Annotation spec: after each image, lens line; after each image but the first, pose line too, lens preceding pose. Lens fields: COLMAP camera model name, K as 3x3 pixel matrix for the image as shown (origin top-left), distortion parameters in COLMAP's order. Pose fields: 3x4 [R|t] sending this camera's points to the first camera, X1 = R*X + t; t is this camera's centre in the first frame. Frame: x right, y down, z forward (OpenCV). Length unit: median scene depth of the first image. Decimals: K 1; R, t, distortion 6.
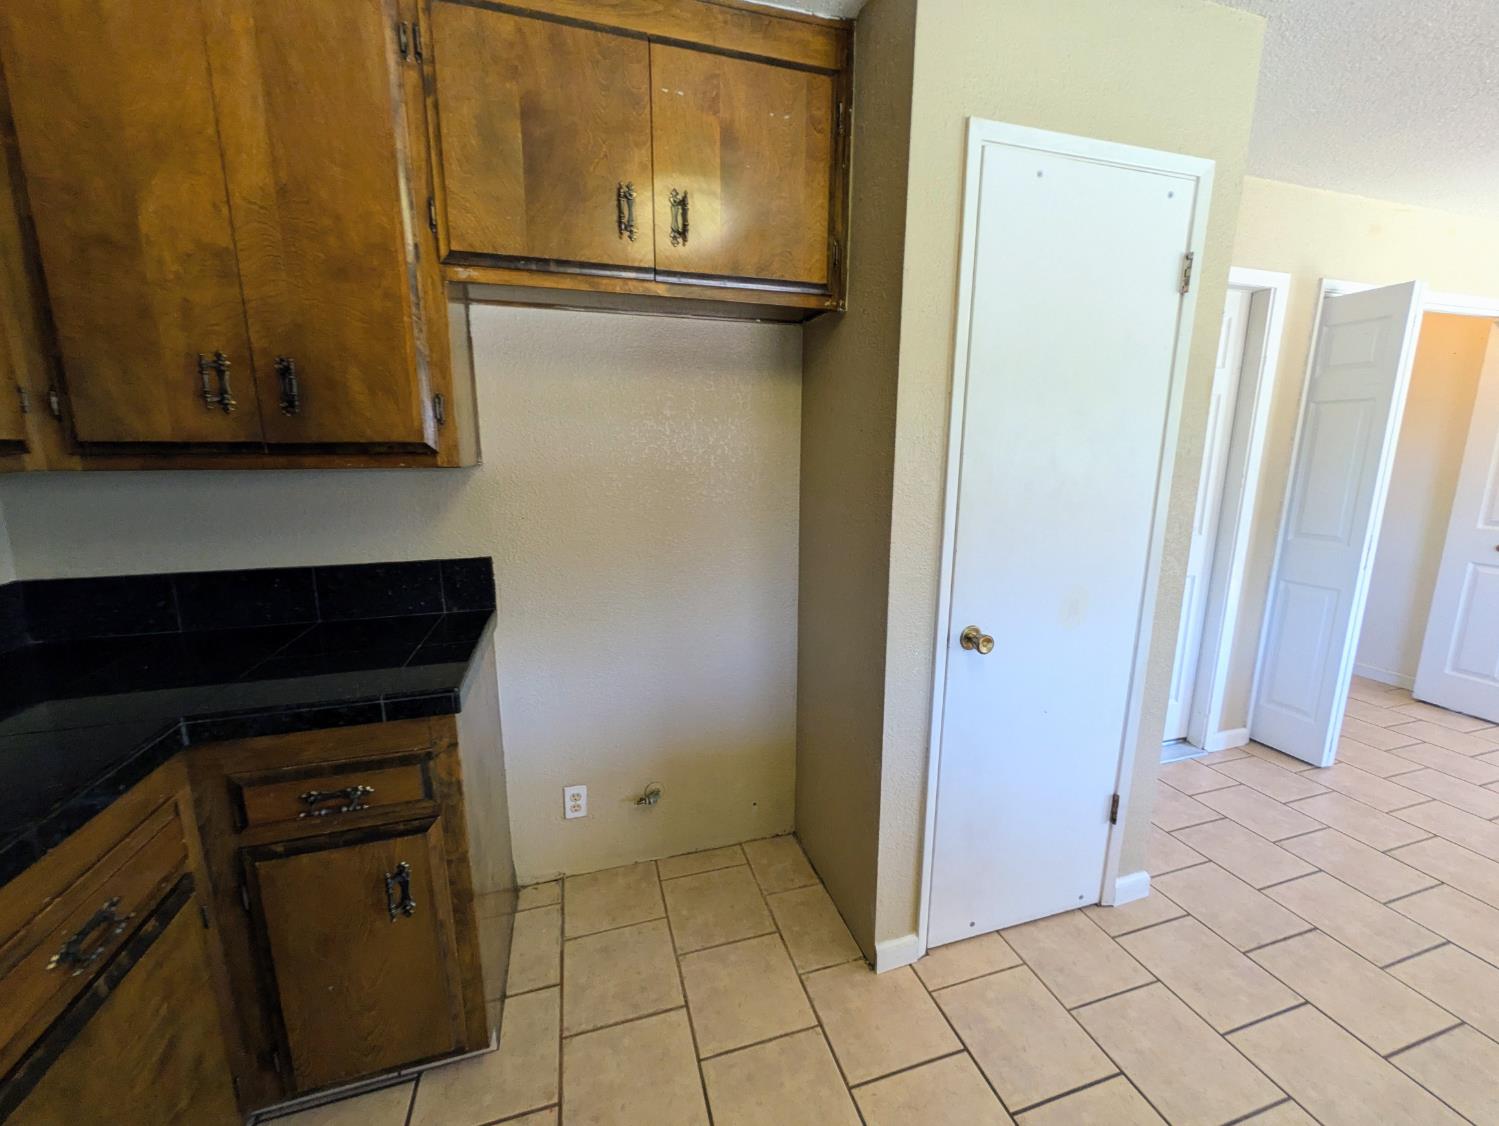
lens RADIAL K [[589.6, 0, 753.0], [0, 589.6, 559.3], [0, 0, 1]] dist [-0.001716, 0.000132]
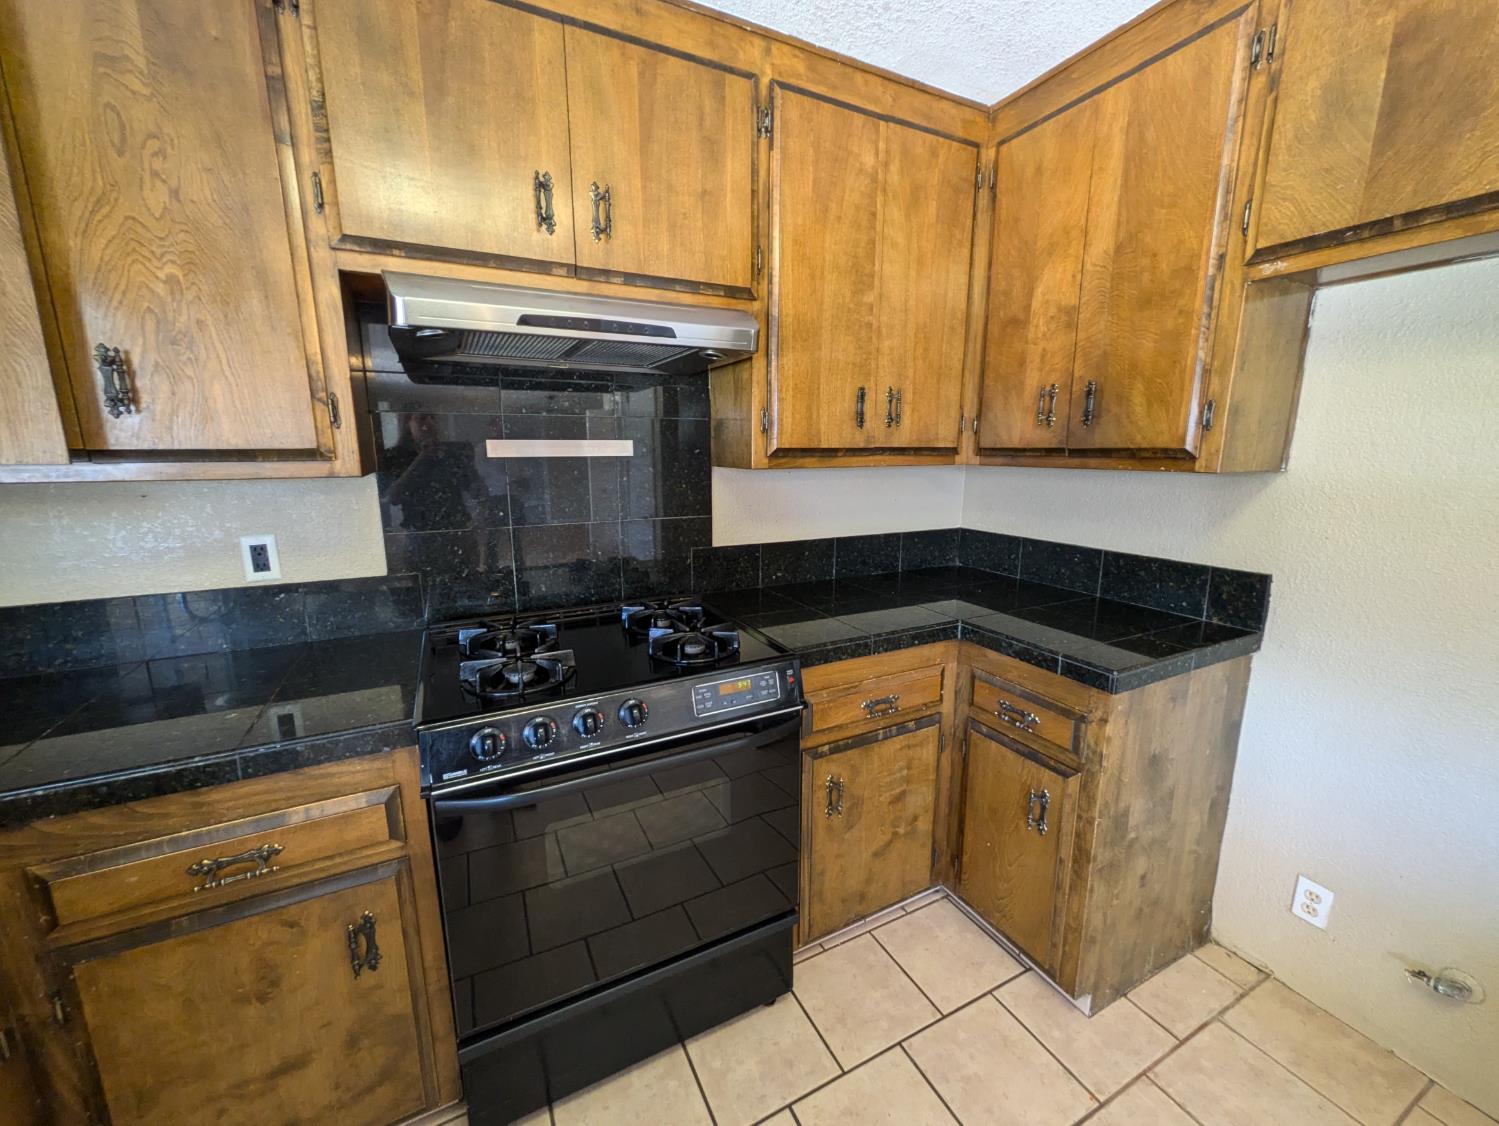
lens RADIAL K [[589.6, 0, 760.0], [0, 589.6, 561.1], [0, 0, 1]] dist [-0.001716, 0.000132]
pose [[0.188037, 0.187064, -0.964183, 0.378036], [-0.181222, 0.971447, 0.153131, -0.029626], [0.965298, 0.145937, 0.216568, 0.083951]]
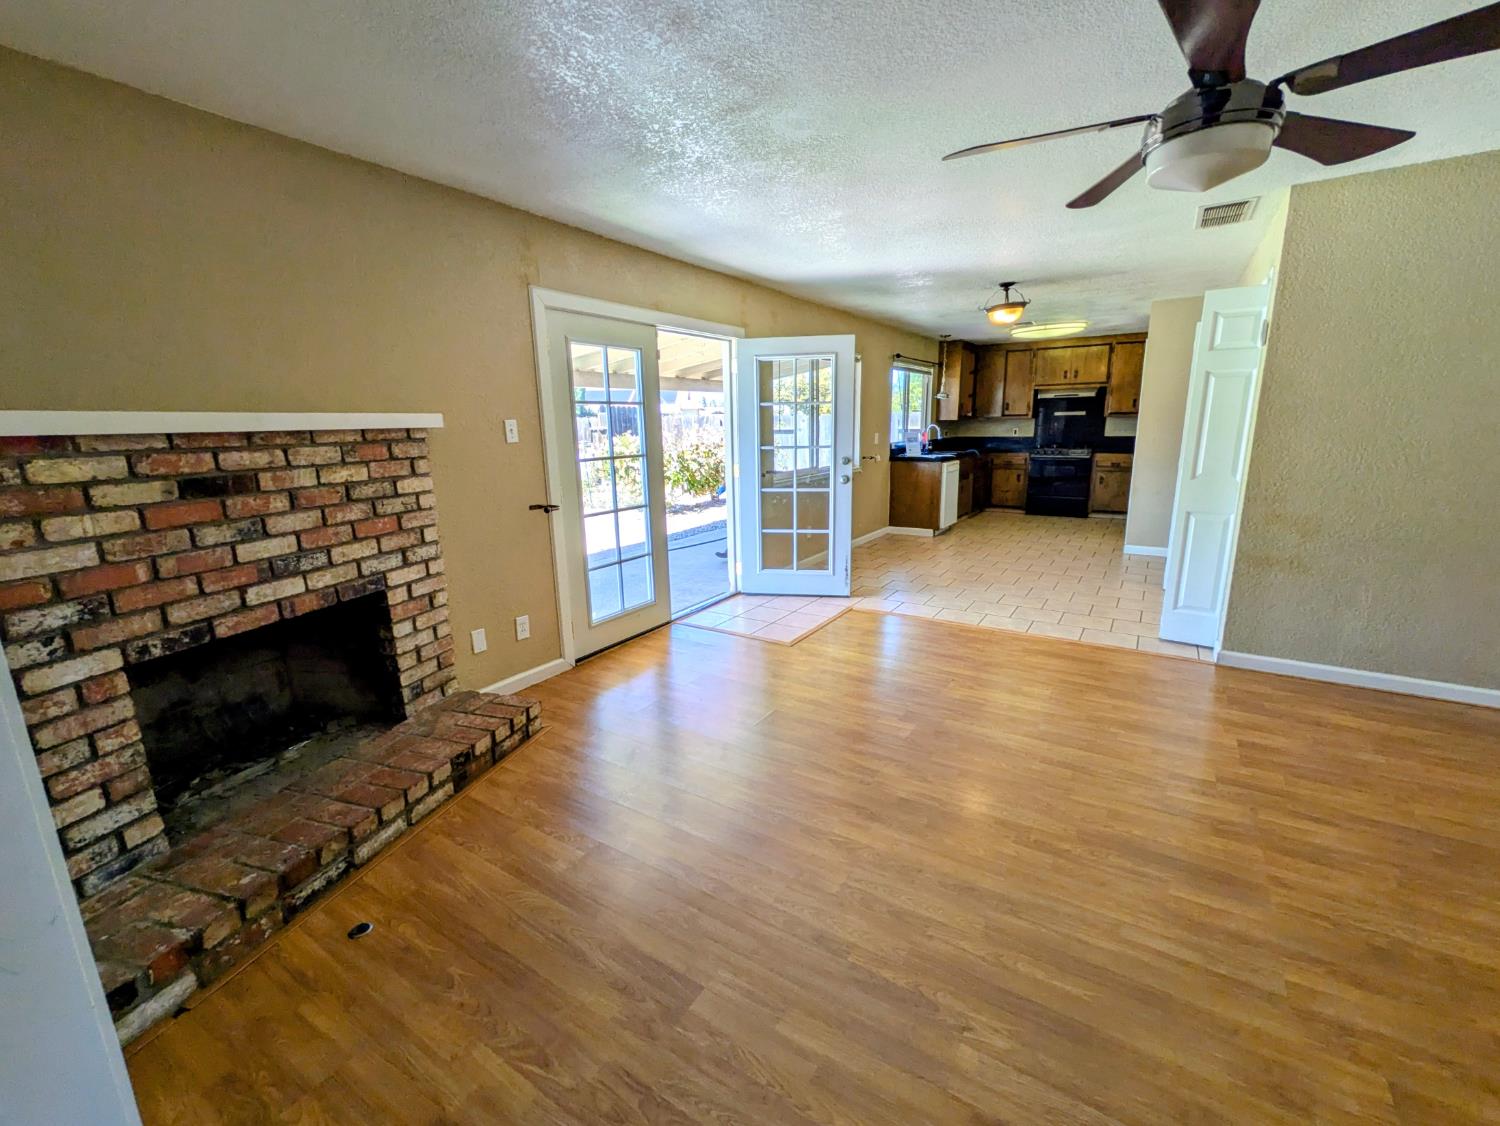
lens RADIAL K [[590.0, 0, 752.5], [0, 590.0, 555.0], [0, 0, 1]] dist [-0.001716, 0.000132]
pose [[-0.763863, 0.159986, -0.625234, 1.948062], [-0.097280, 0.929175, 0.356608, -0.167657], [0.638005, 0.333223, -0.694199, 0.819253]]
